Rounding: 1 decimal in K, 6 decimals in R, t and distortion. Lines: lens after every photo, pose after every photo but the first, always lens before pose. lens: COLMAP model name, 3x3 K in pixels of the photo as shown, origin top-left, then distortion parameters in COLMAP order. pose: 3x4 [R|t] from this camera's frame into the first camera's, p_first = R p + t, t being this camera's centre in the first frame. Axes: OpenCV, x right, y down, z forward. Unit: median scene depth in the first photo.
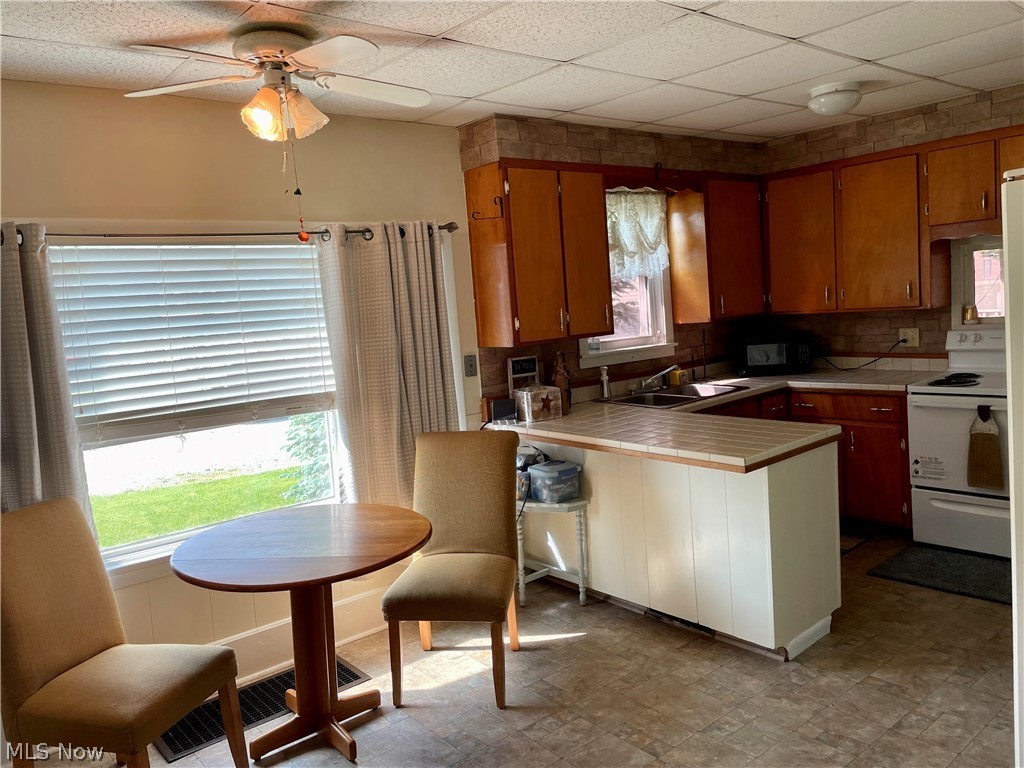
lens RADIAL K [[769.1, 0, 515.7], [0, 769.1, 372.0], [0, 0, 1]] dist [0.086010, -0.109798]
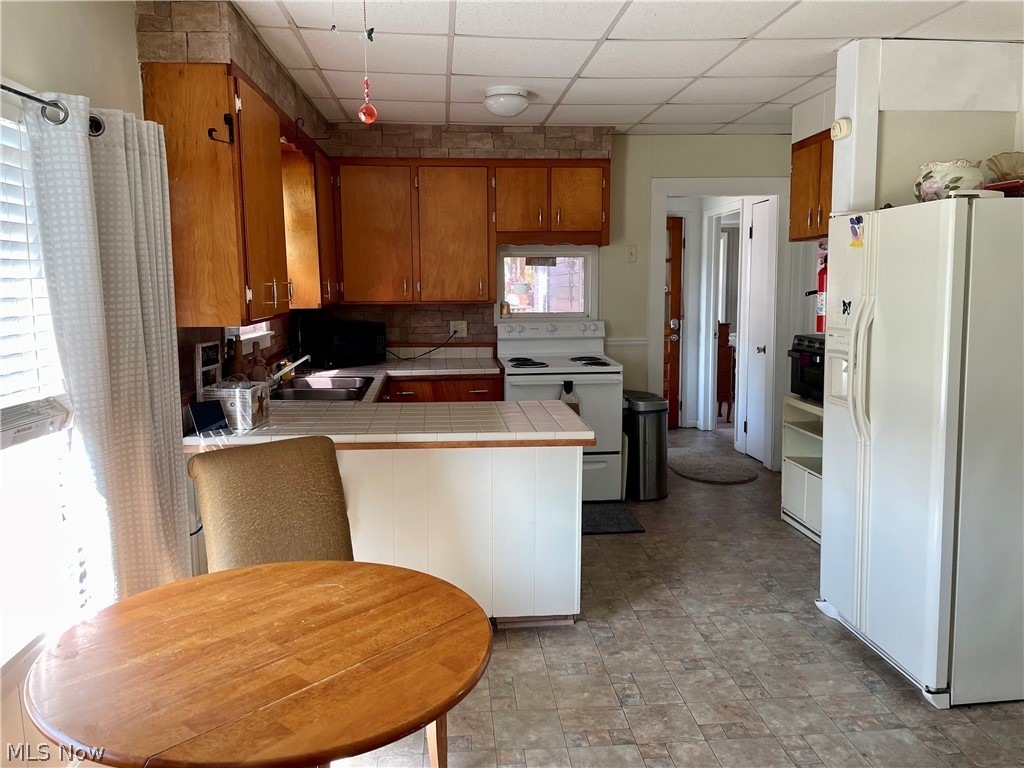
lens RADIAL K [[769.1, 0, 507.4], [0, 769.1, 370.8], [0, 0, 1]] dist [0.086010, -0.109798]
pose [[0.578574, -0.029047, 0.815112, -0.414391], [0.040304, 0.999163, 0.006998, 0.012928], [-0.814633, 0.028804, 0.579261, 0.339654]]
